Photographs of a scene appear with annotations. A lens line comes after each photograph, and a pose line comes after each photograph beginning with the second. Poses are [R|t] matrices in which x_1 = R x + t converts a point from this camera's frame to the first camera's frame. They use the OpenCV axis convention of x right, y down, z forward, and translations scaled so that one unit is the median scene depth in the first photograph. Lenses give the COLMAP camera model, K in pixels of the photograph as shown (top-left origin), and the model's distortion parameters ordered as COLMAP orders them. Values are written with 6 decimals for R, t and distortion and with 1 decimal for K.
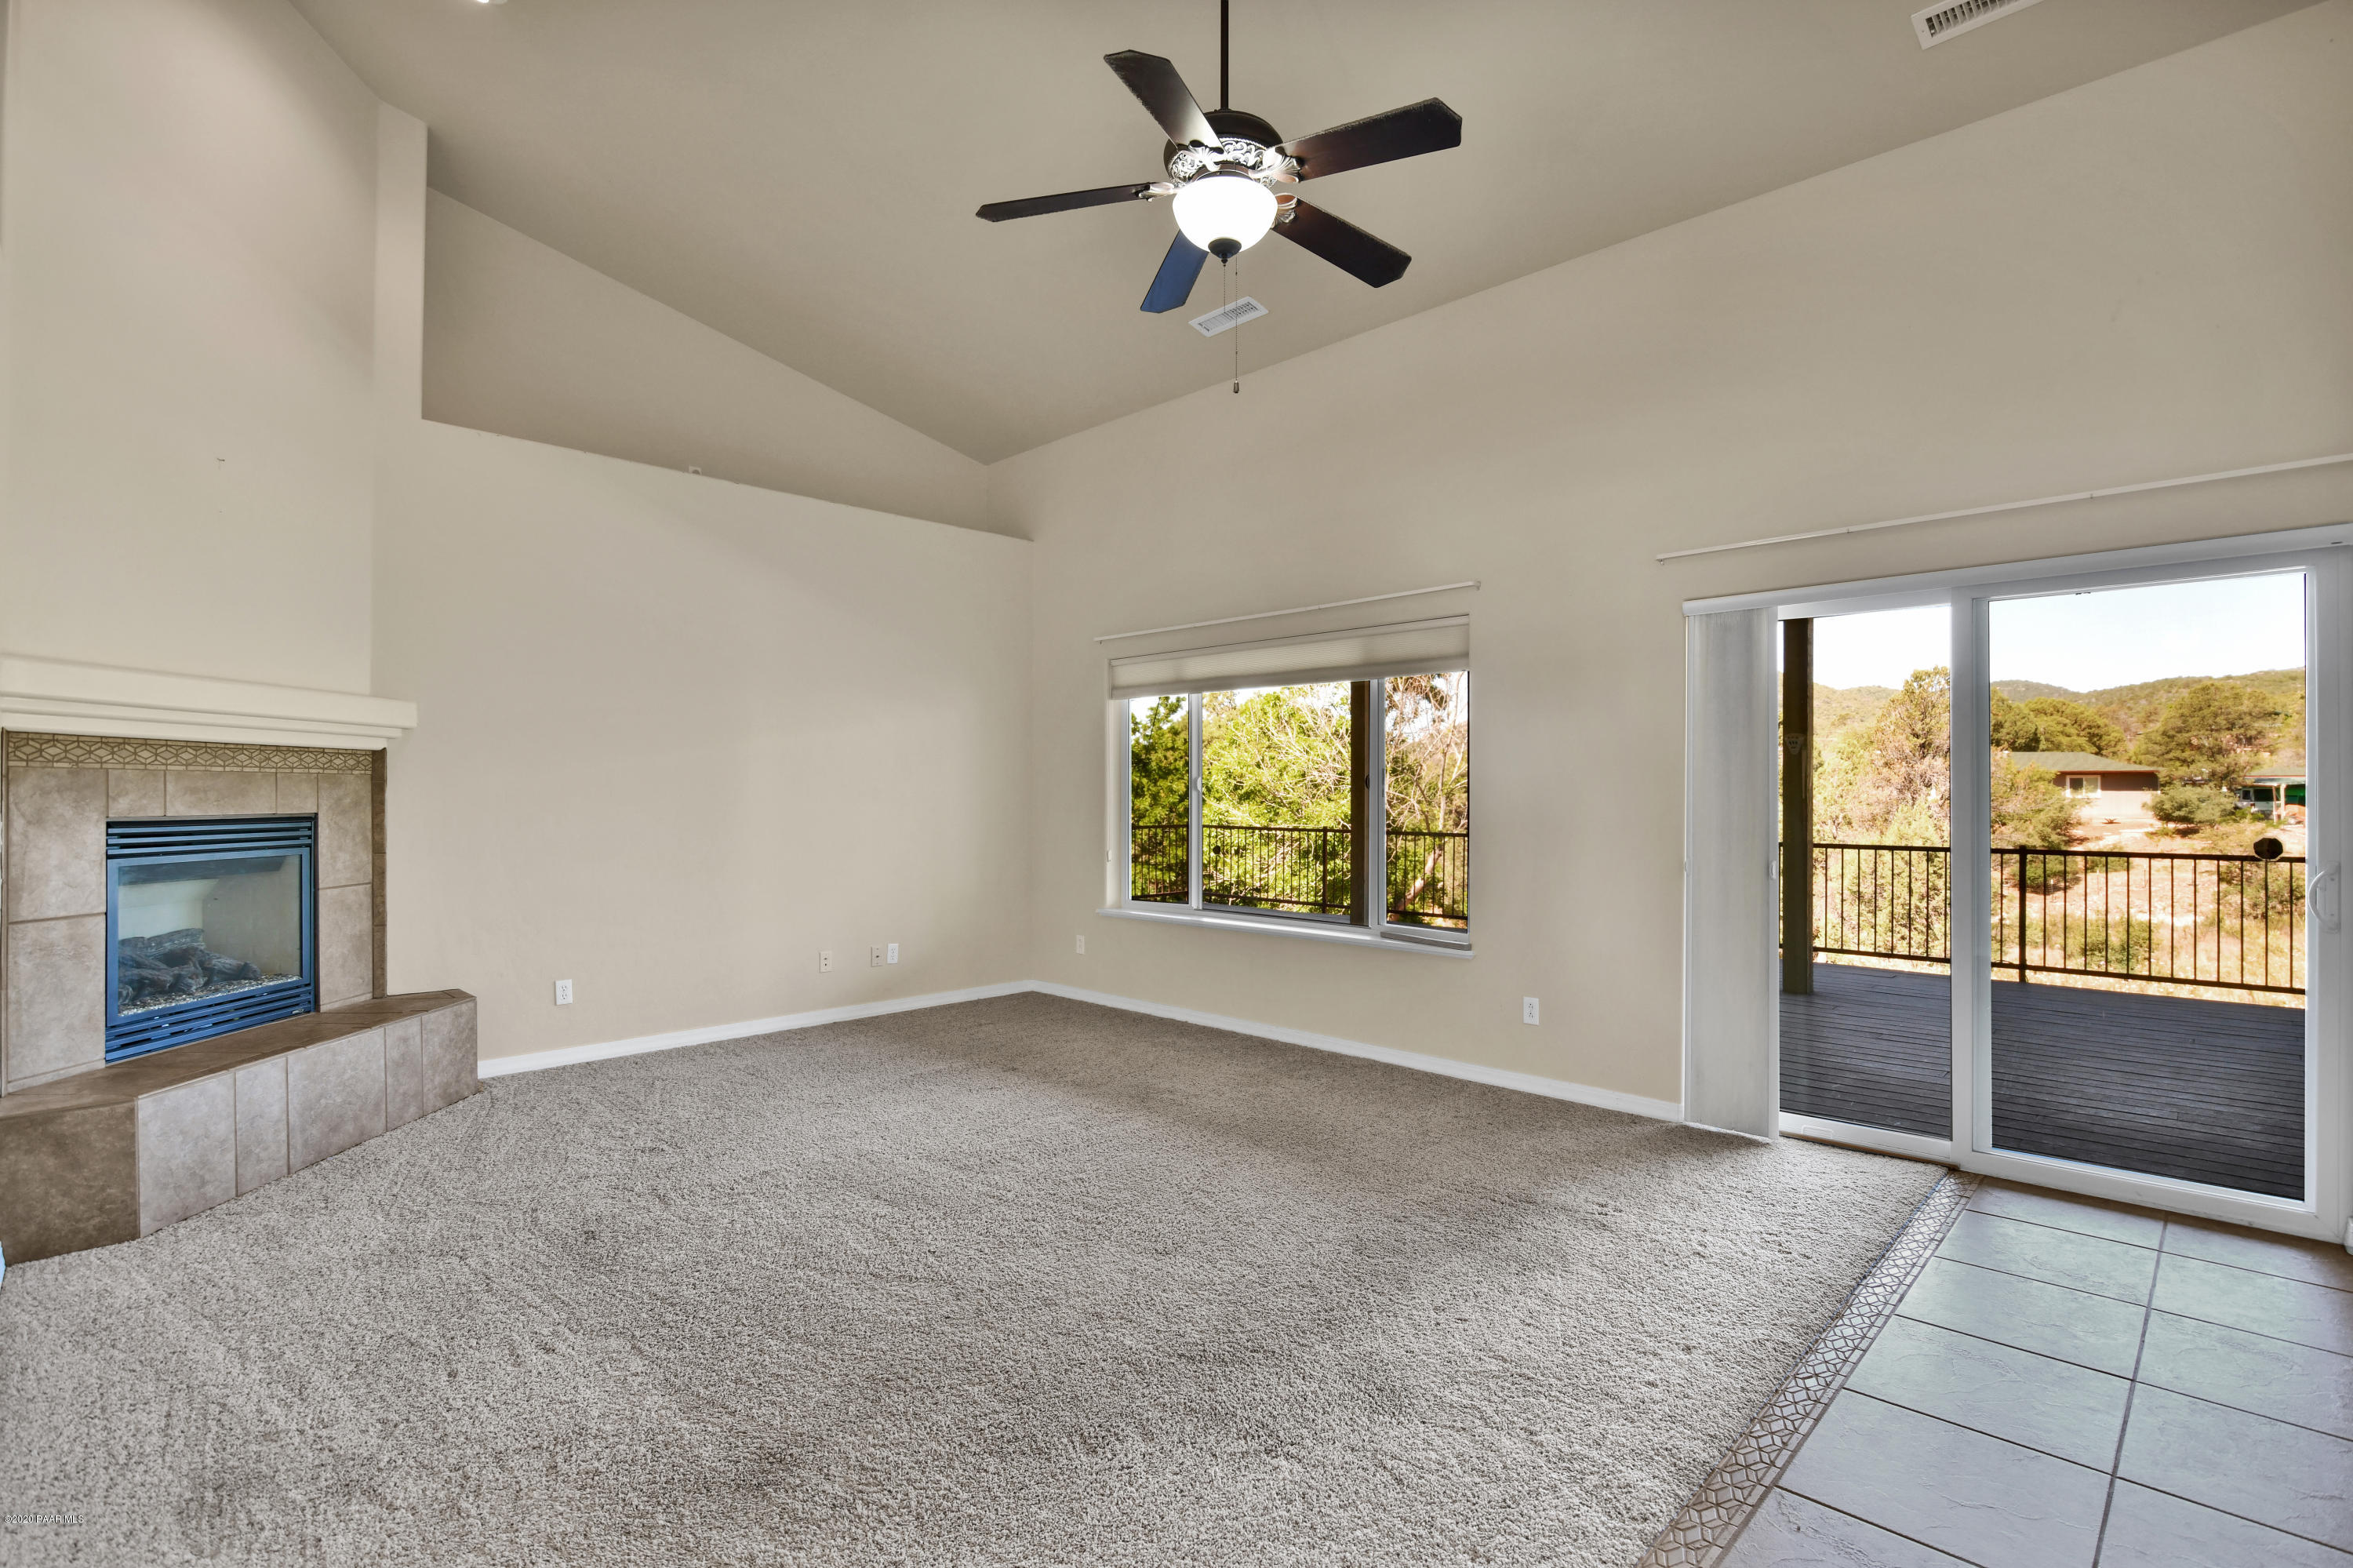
lens RADIAL K [[1094.5, 0, 1171.7], [0, 1094.5, 788.0], [0, 0, 1]] dist [-0.021578, 0.001343]
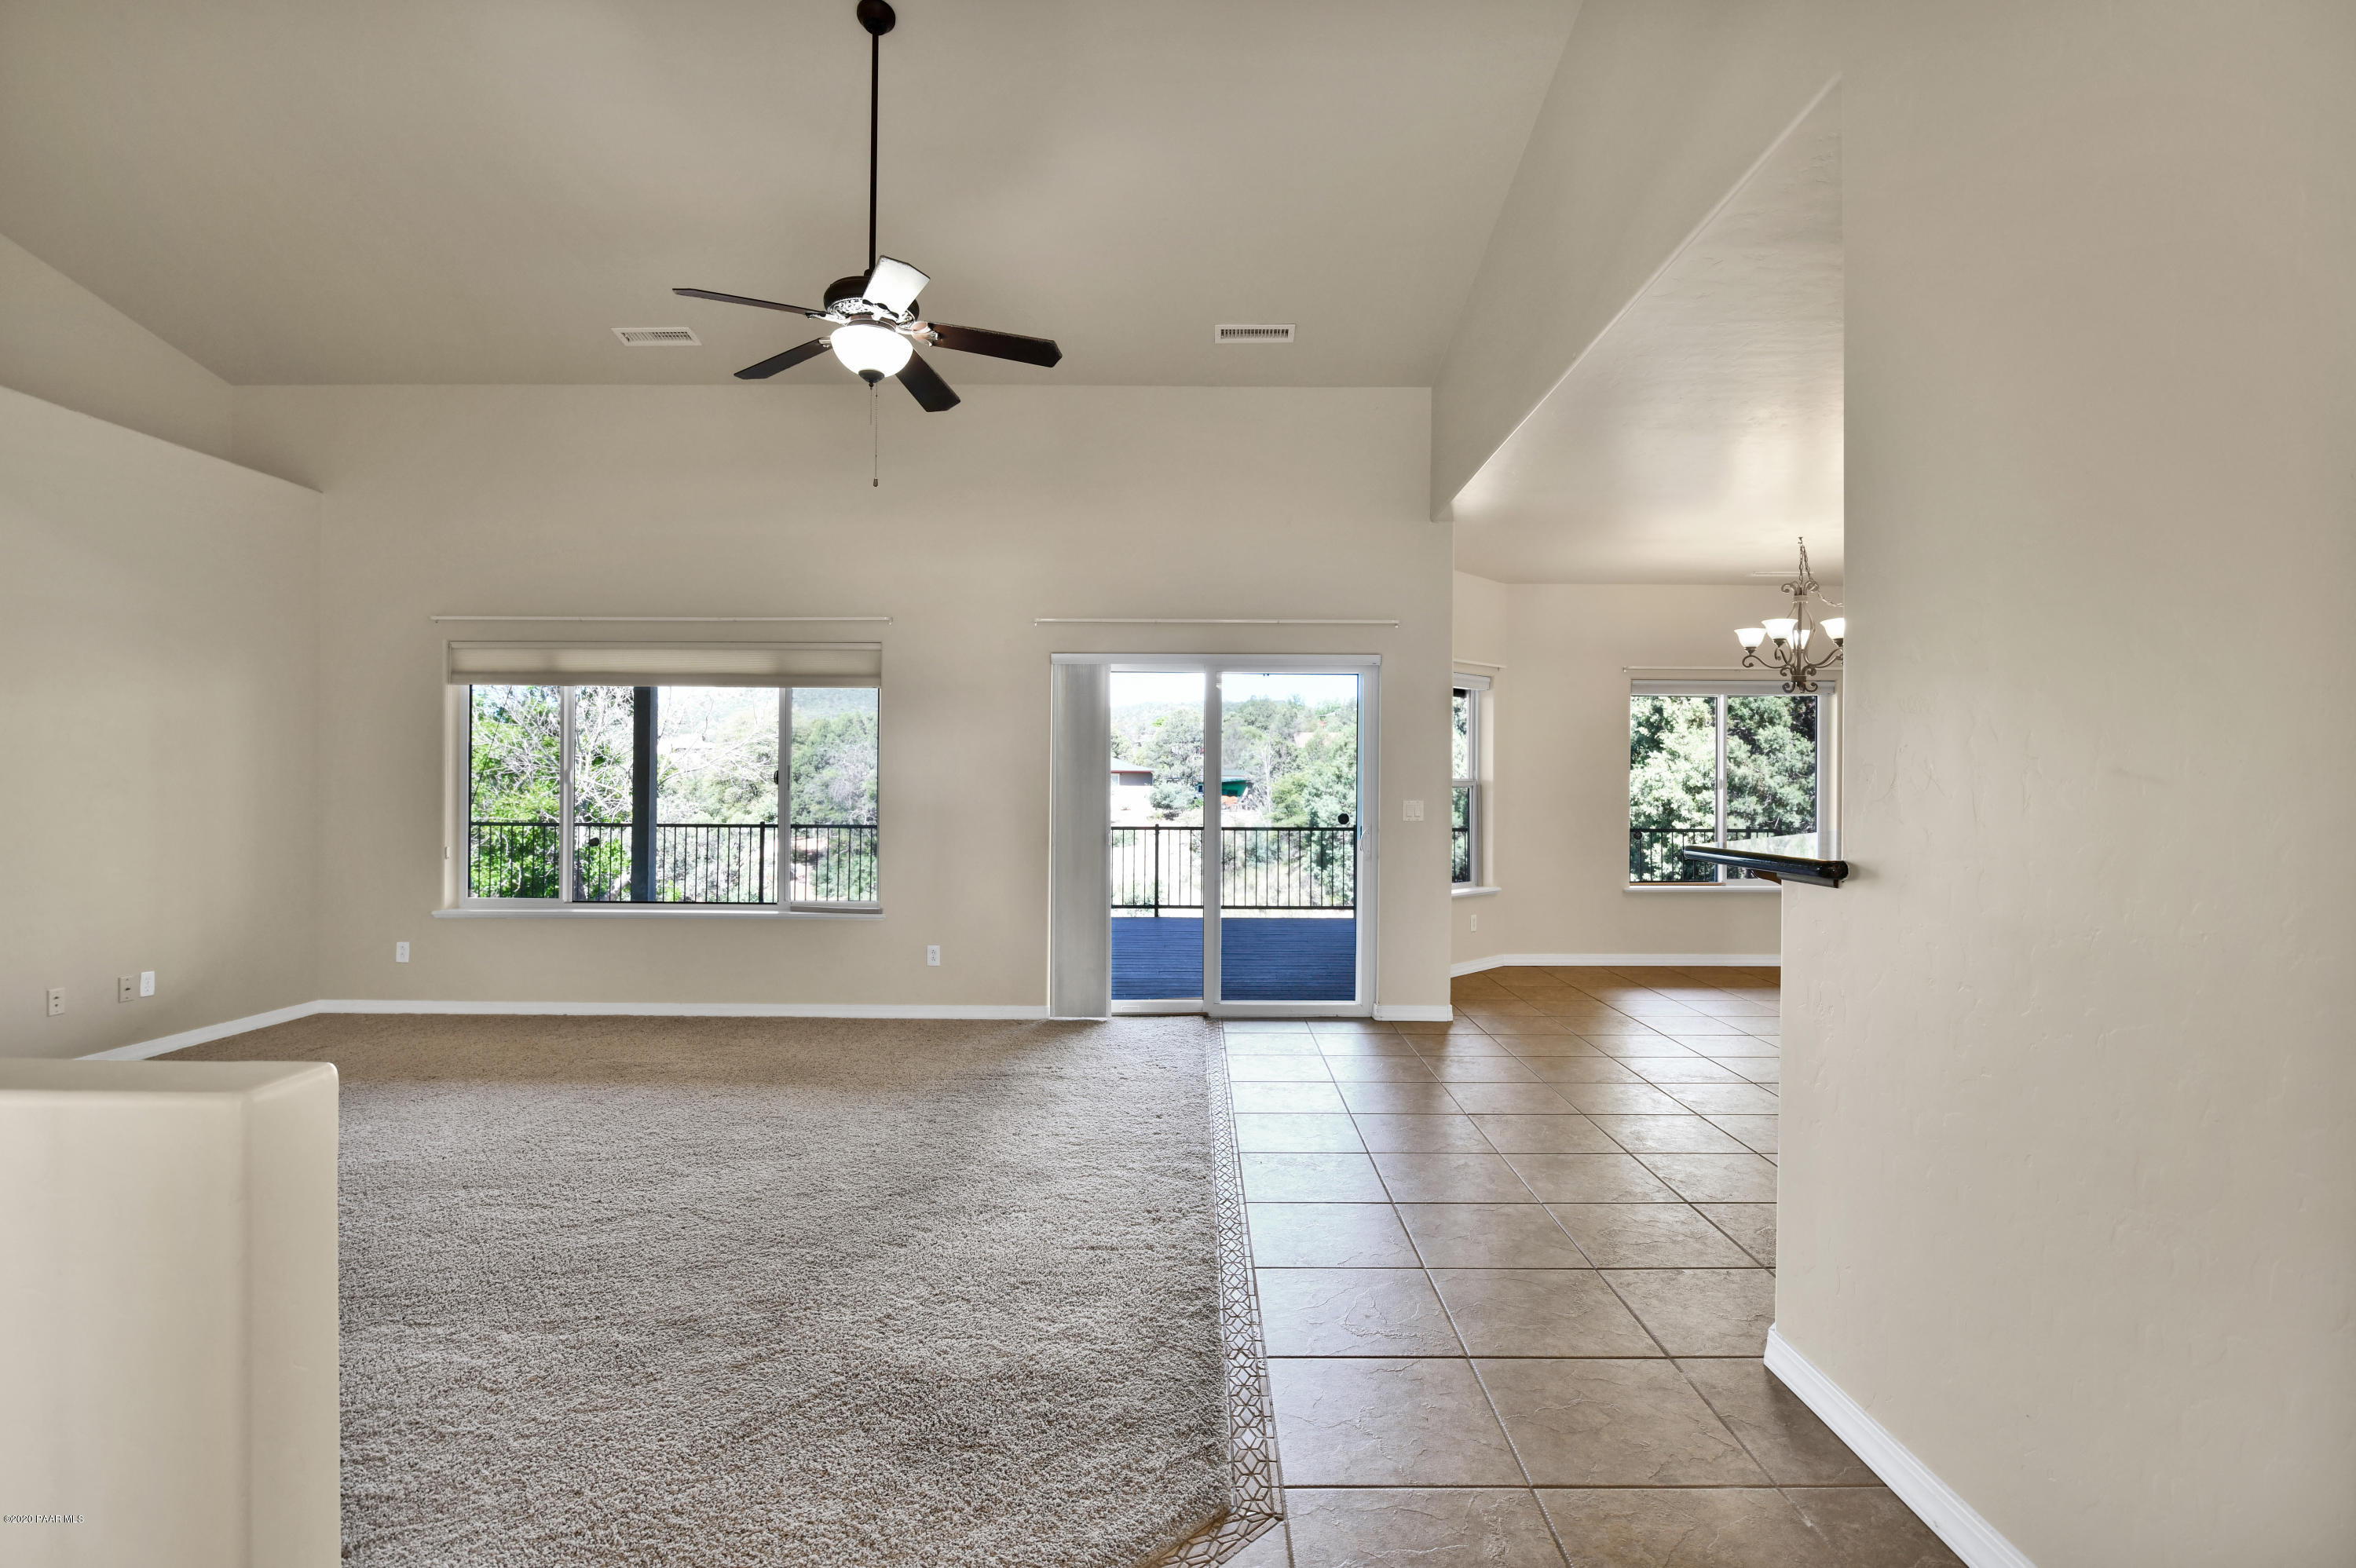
lens RADIAL K [[1095.8, 0, 1175.8], [0, 1095.8, 788.0], [0, 0, 1]] dist [-0.021578, 0.001343]
pose [[0.715121, 0.003172, 0.698994, -0.370413], [-0.008210, 0.999959, 0.003862, -0.002213], [-0.698953, -0.008501, 0.715117, -0.126831]]
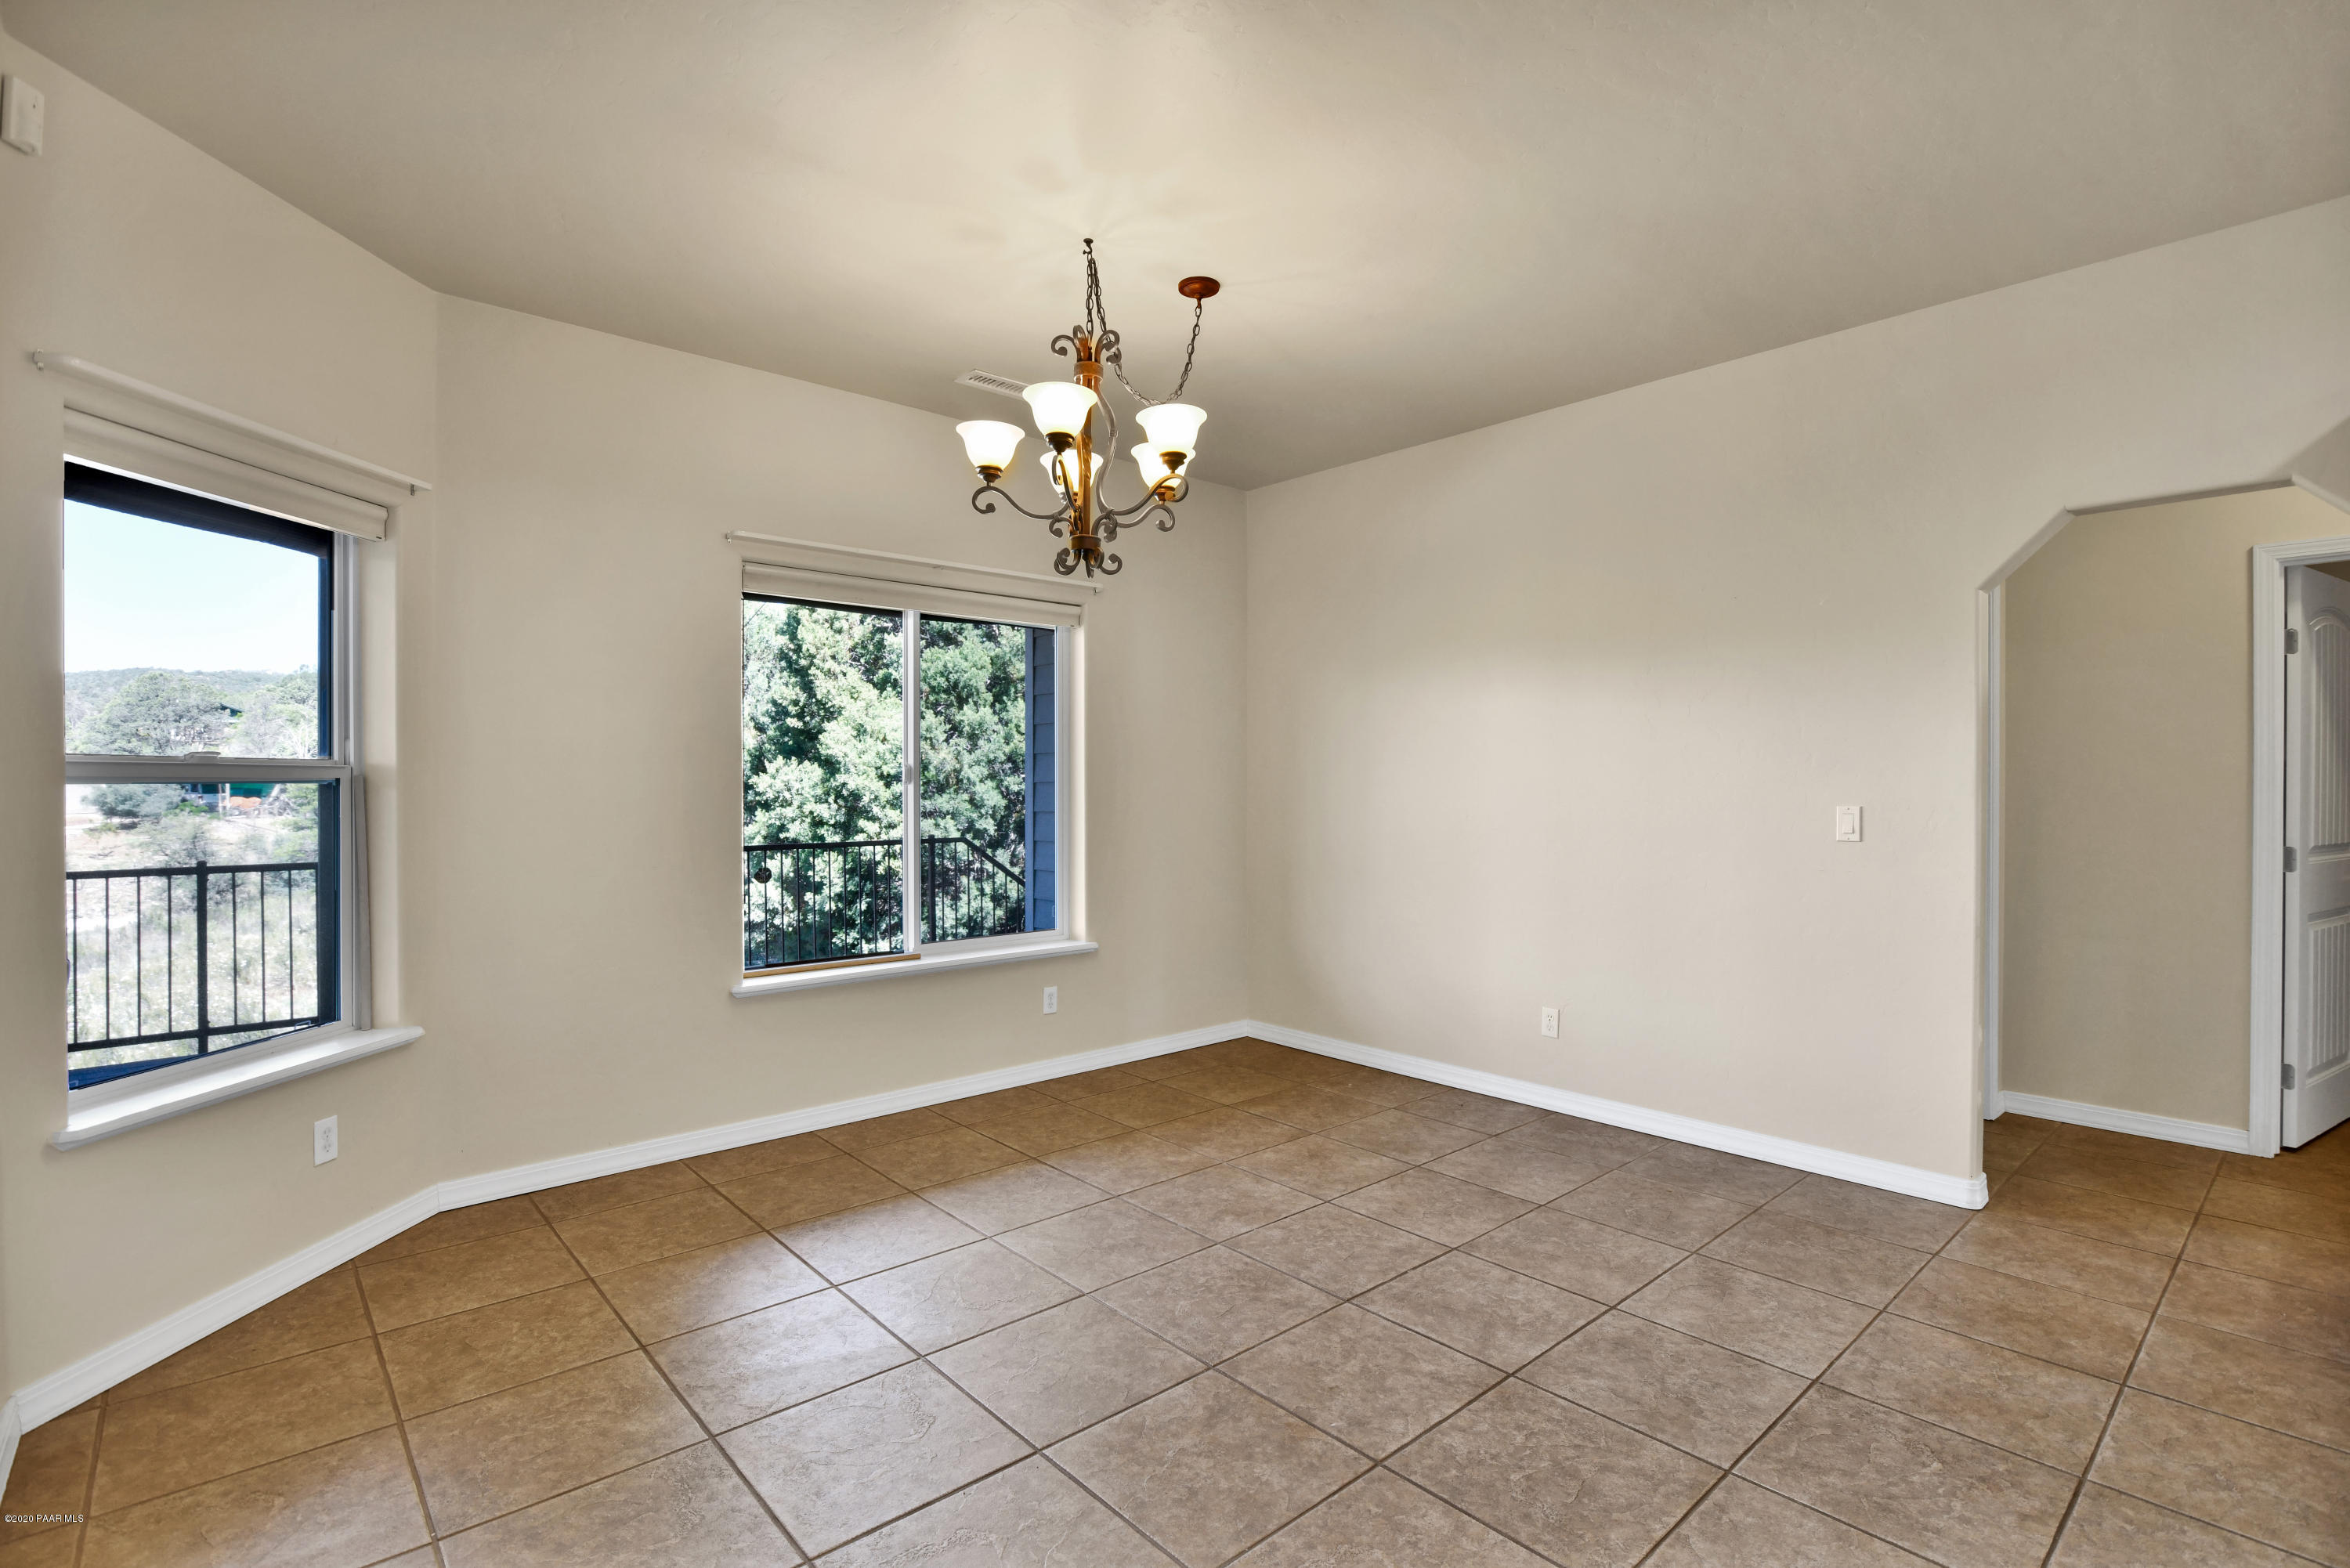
lens RADIAL K [[1093.0, 0, 1183.5], [0, 1093.0, 791.4], [0, 0, 1]] dist [-0.021578, 0.001343]
pose [[0.055334, -0.007327, 0.998441, 0.570949], [-0.002600, 0.999969, 0.007482, 0.003771], [-0.998465, -0.003010, 0.055313, 0.203136]]
